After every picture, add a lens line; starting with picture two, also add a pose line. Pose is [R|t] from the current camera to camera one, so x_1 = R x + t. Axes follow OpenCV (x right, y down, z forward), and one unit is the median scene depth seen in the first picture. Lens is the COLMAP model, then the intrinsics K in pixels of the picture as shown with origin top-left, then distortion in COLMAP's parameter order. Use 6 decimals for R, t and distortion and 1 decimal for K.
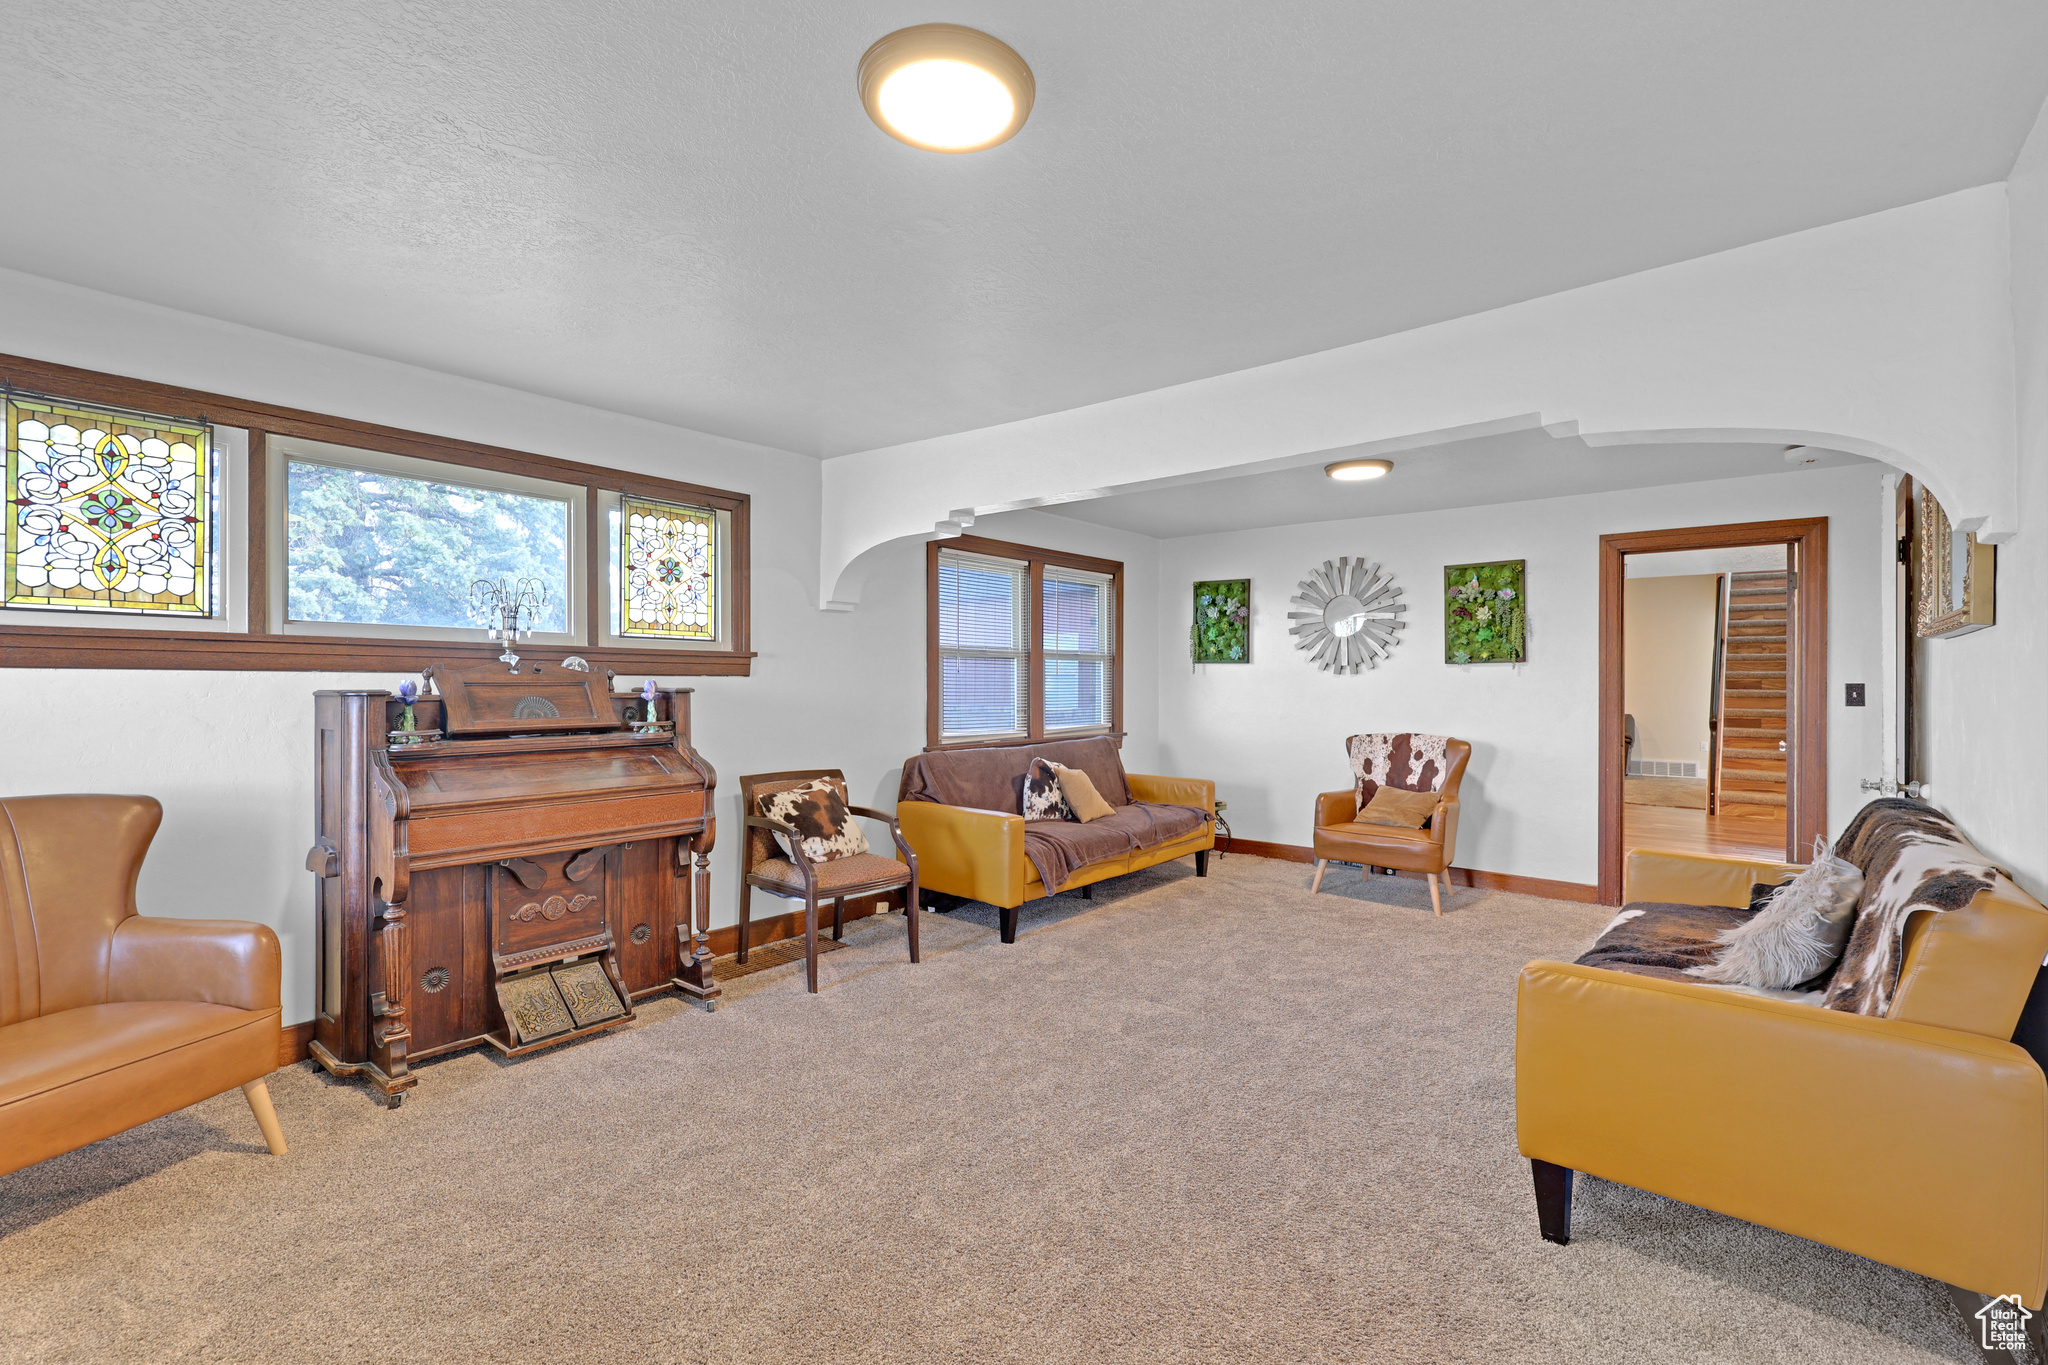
lens RADIAL K [[910.5, 0, 1006.0], [0, 910.5, 677.6], [0, 0, 1]] dist [0.003241, 0.000216]
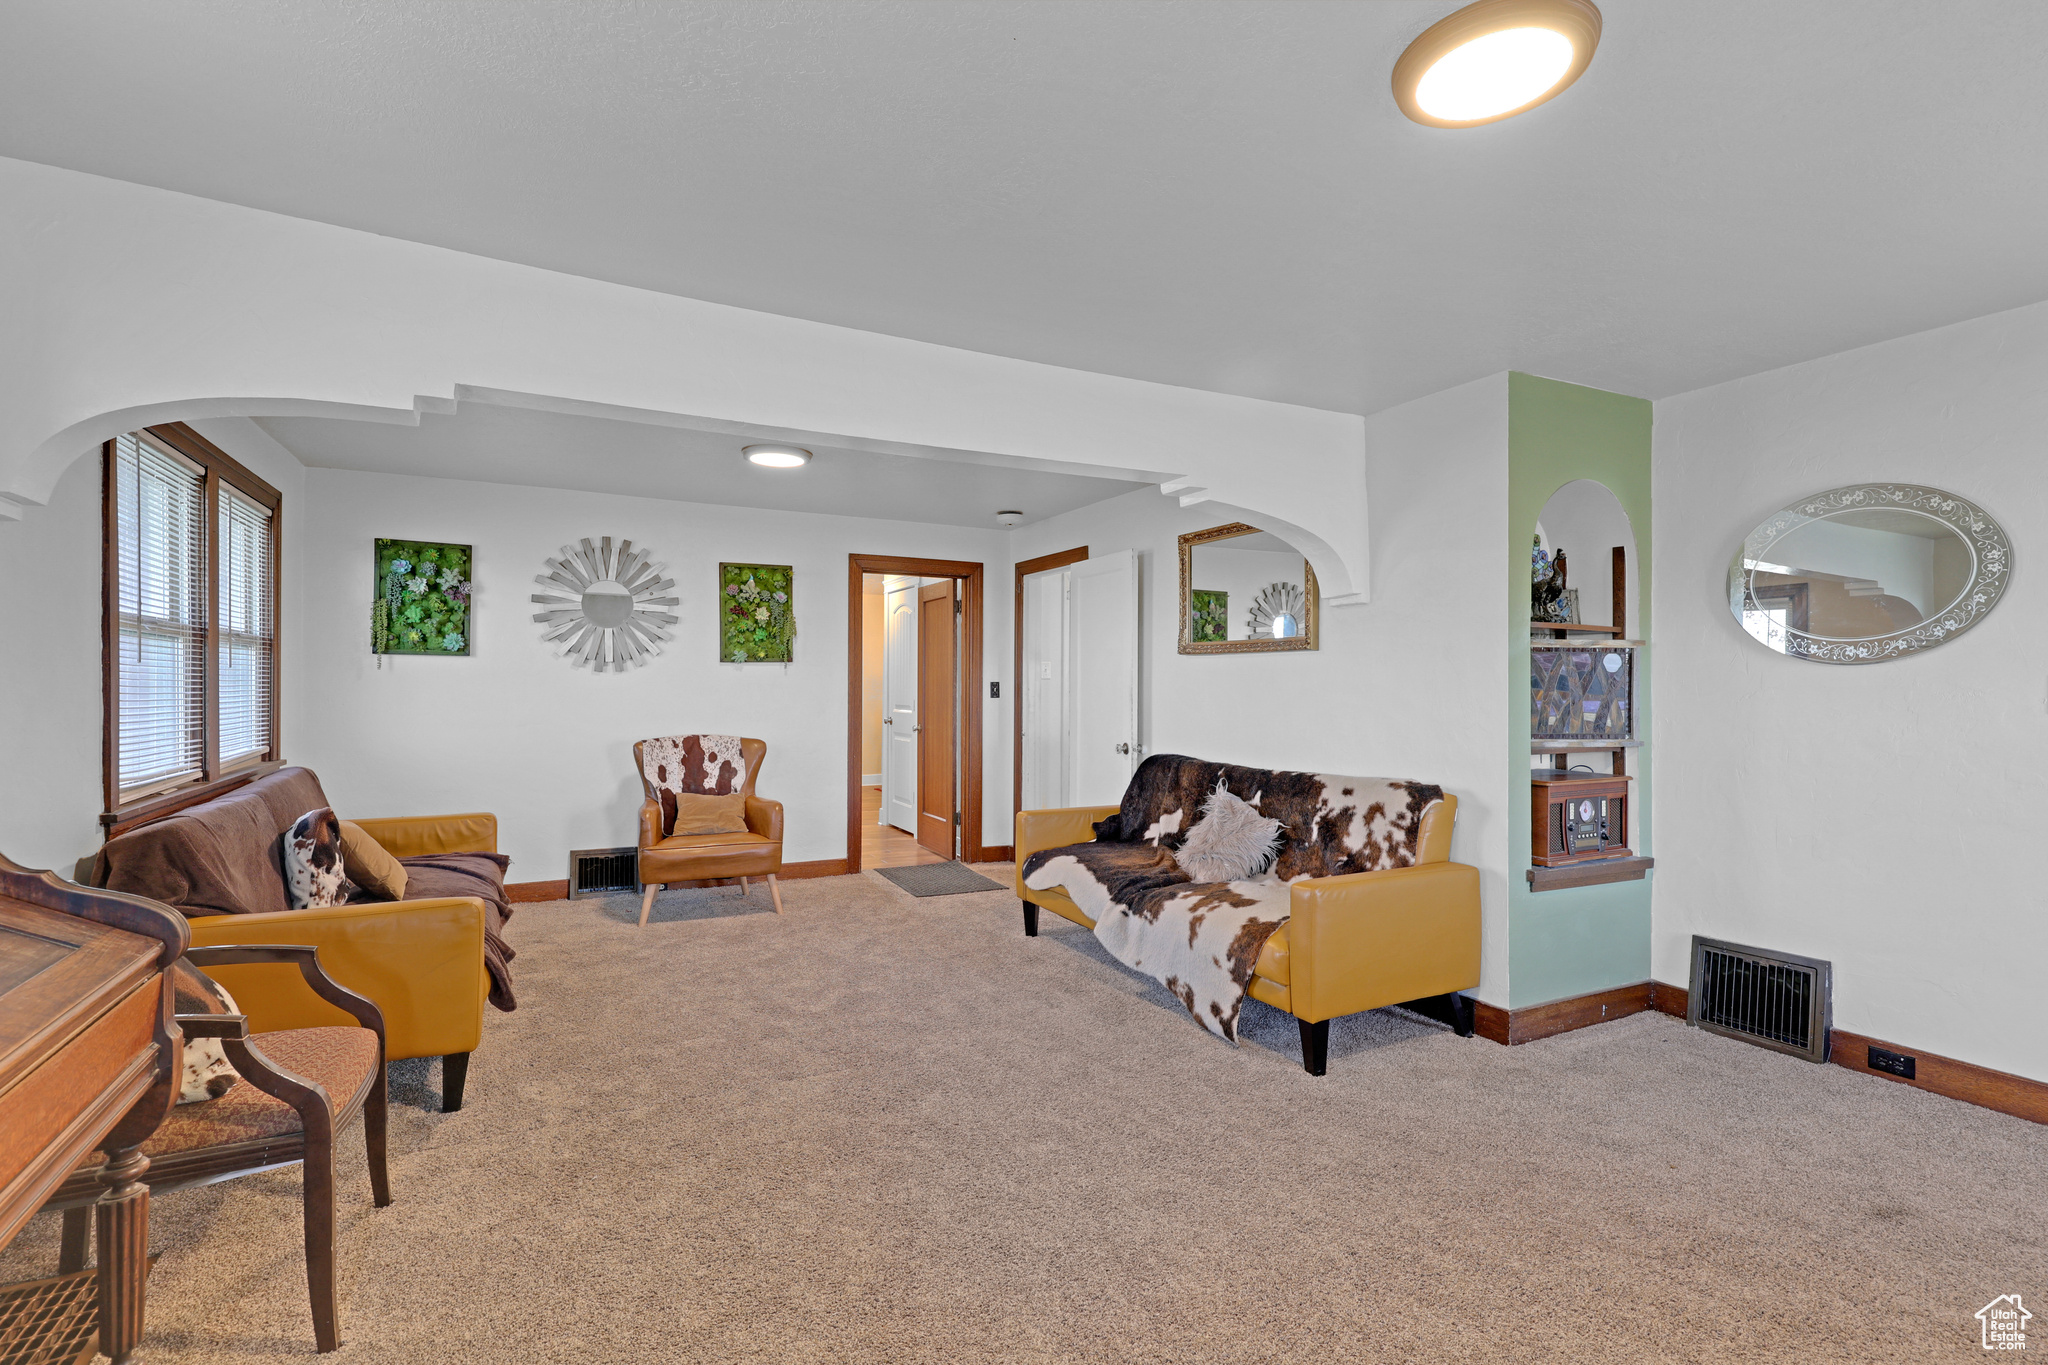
lens RADIAL K [[943.3, 0, 1024.0], [0, 943.3, 682.5], [0, 0, 1]] dist [0.001633, 0.000116]
pose [[0.381056, -0.001860, 0.924550, -0.338559], [-0.005426, 0.999976, 0.004248, 0.000718], [-0.924536, -0.006635, 0.381037, 0.317381]]
